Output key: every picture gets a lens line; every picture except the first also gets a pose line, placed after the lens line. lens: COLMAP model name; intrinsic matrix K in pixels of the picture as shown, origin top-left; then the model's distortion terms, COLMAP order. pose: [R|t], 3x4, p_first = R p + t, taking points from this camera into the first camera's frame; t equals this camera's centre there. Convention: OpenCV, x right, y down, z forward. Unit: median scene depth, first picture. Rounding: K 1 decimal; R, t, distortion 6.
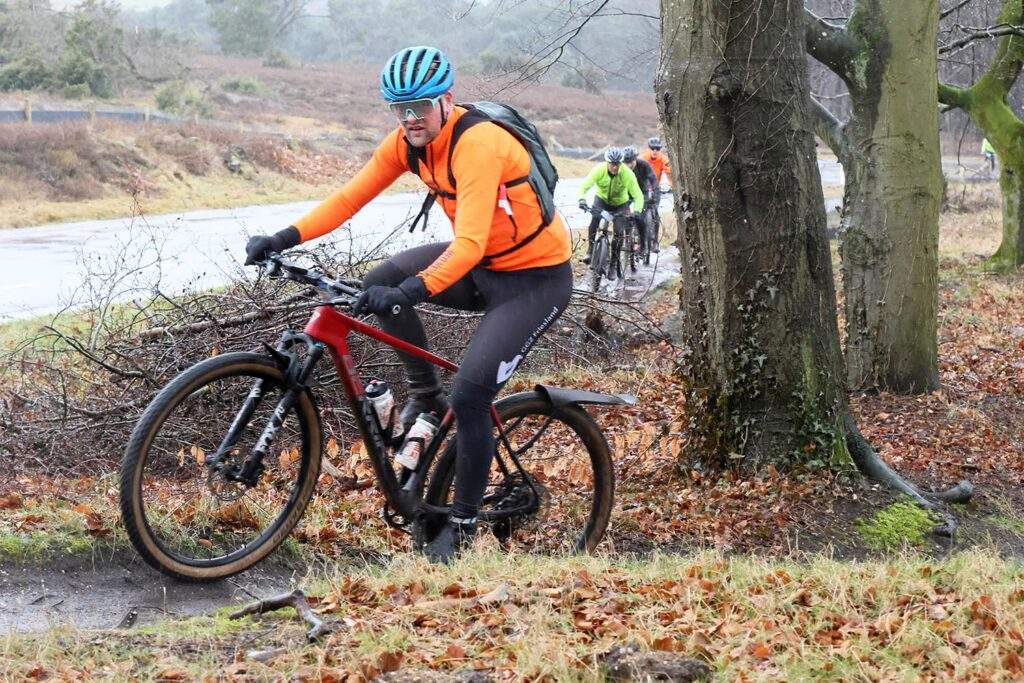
lens RADIAL K [[2744.8, 0, 187.5], [0, 2744.8, 361.1], [0, 0, 1]] dist [-0.324182, 0.206067]
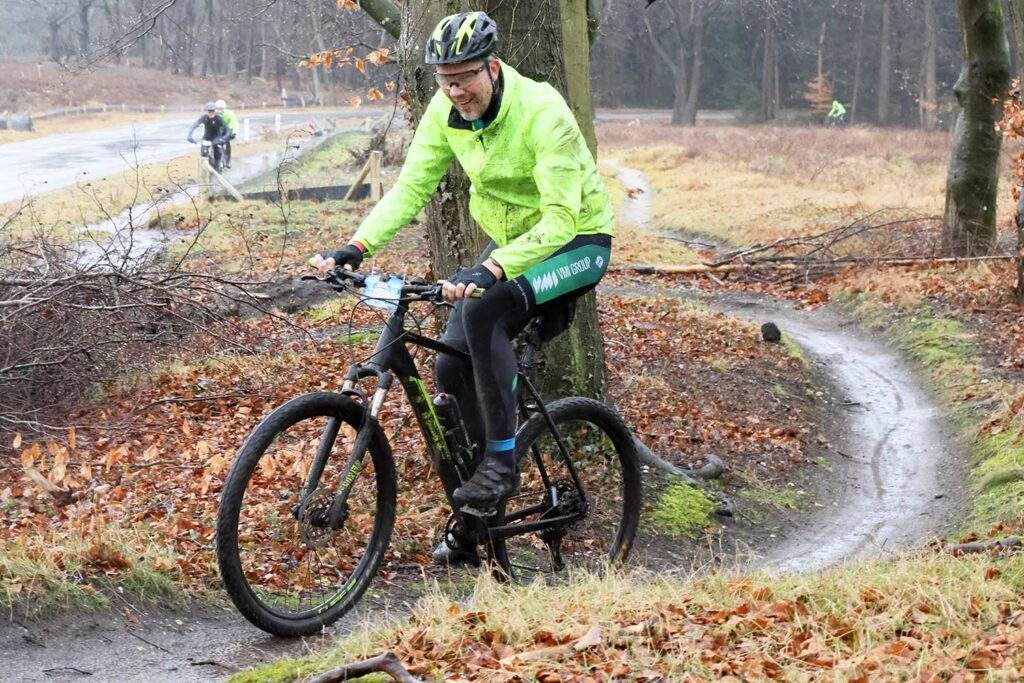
lens RADIAL K [[2764.1, 0, 174.7], [0, 2764.1, 337.9], [0, 0, 1]] dist [-0.327485, 0.159351]
pose [[0.971093, -0.053001, 0.232743, -0.134295], [0.052446, 0.998587, 0.008577, -0.017403], [-0.232868, 0.003878, 0.972501, 0.084558]]
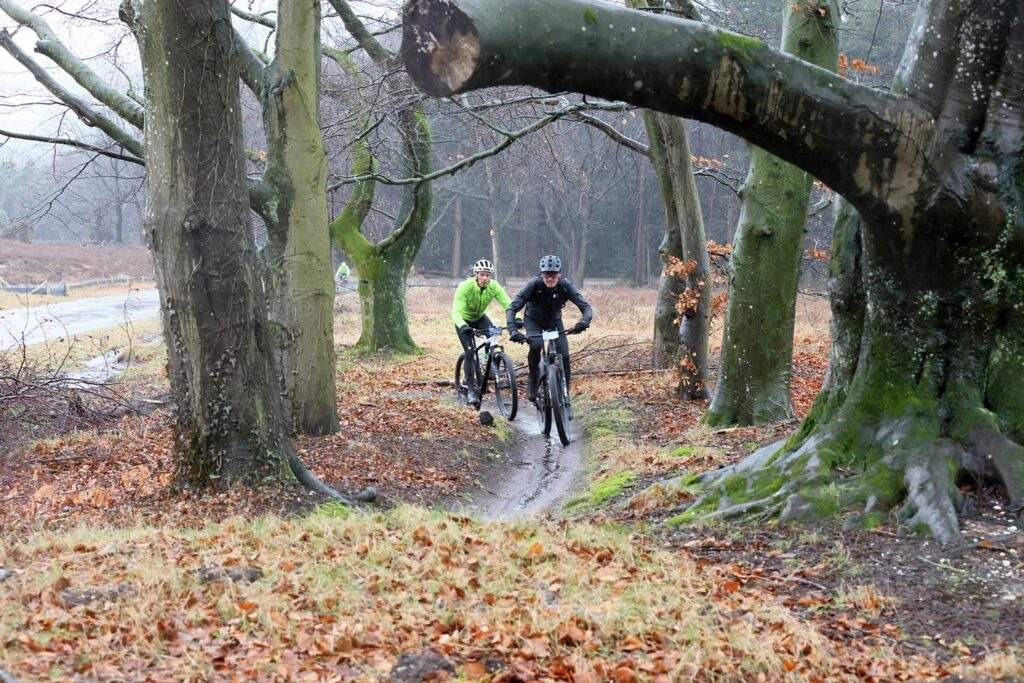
lens RADIAL K [[2157.4, 0, 480.6], [0, 2157.4, 387.9], [0, 0, 1]] dist [-0.324304, -0.085059]
pose [[0.934696, -0.051114, 0.351754, -0.064535], [0.061556, 0.997931, -0.018559, 0.017542], [-0.350078, 0.039000, 0.935908, -0.122029]]
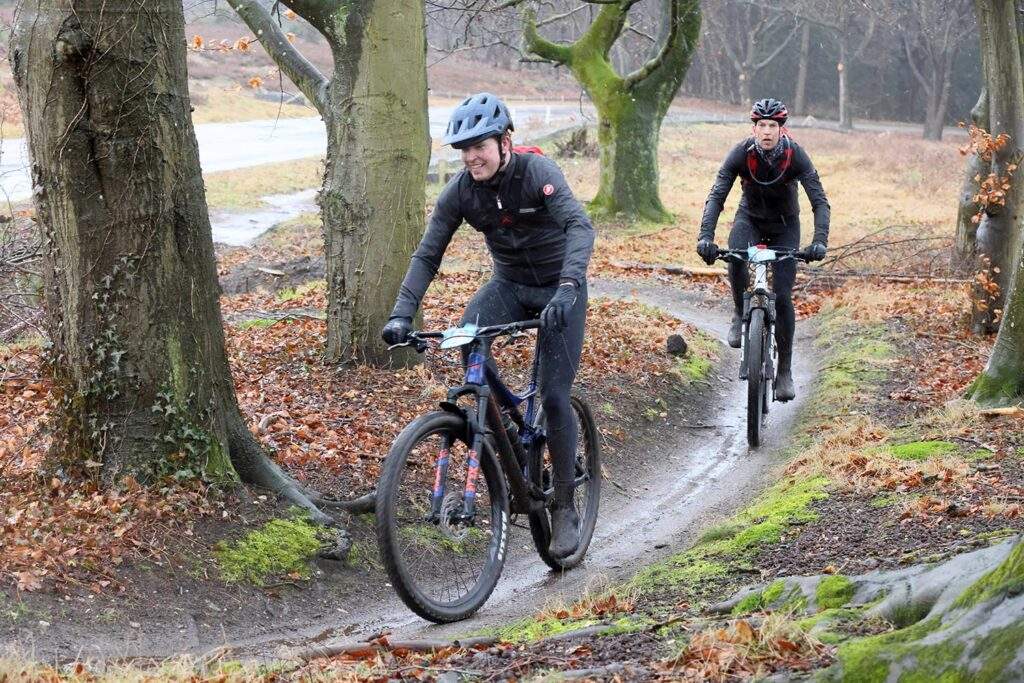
lens RADIAL K [[2355.7, 0, 459.6], [0, 2355.7, 356.6], [0, 0, 1]] dist [-0.266409, 0.216515]
pose [[0.980467, 0.003848, 0.196648, 0.169104], [-0.011013, 0.999314, 0.035357, -0.027999], [-0.196378, -0.036832, 0.979836, 0.233823]]
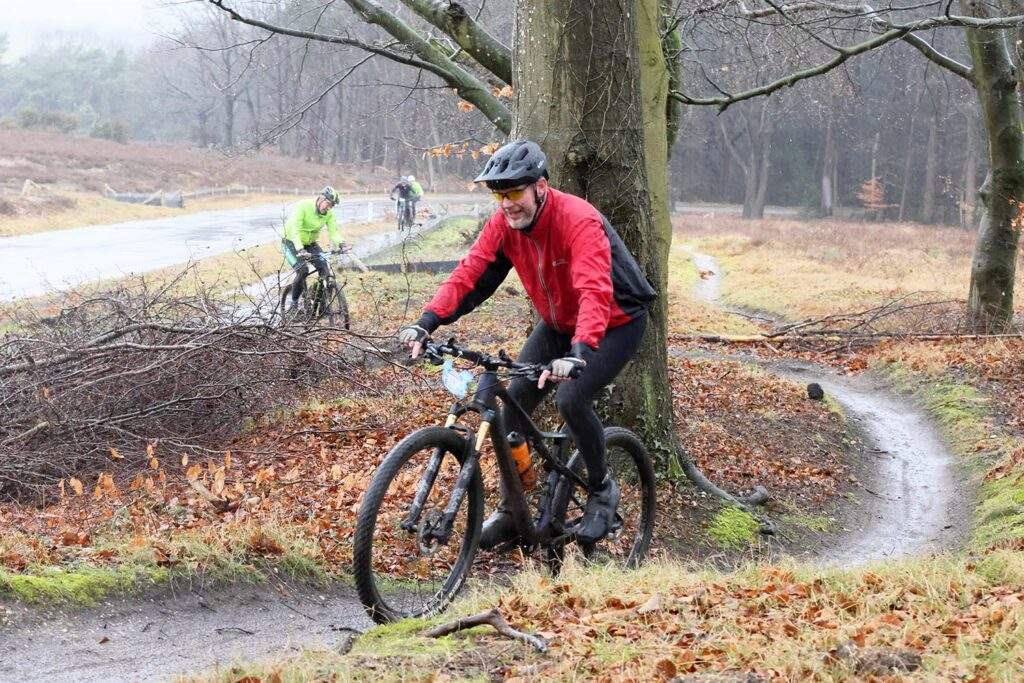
lens RADIAL K [[2442.4, 0, 315.5], [0, 2442.4, 416.1], [0, 0, 1]] dist [-0.313277, 0.071857]
pose [[0.970575, -0.029018, 0.239043, -0.159297], [0.025623, 0.999522, 0.017299, -0.009742], [-0.239431, -0.010665, 0.970855, 0.016872]]
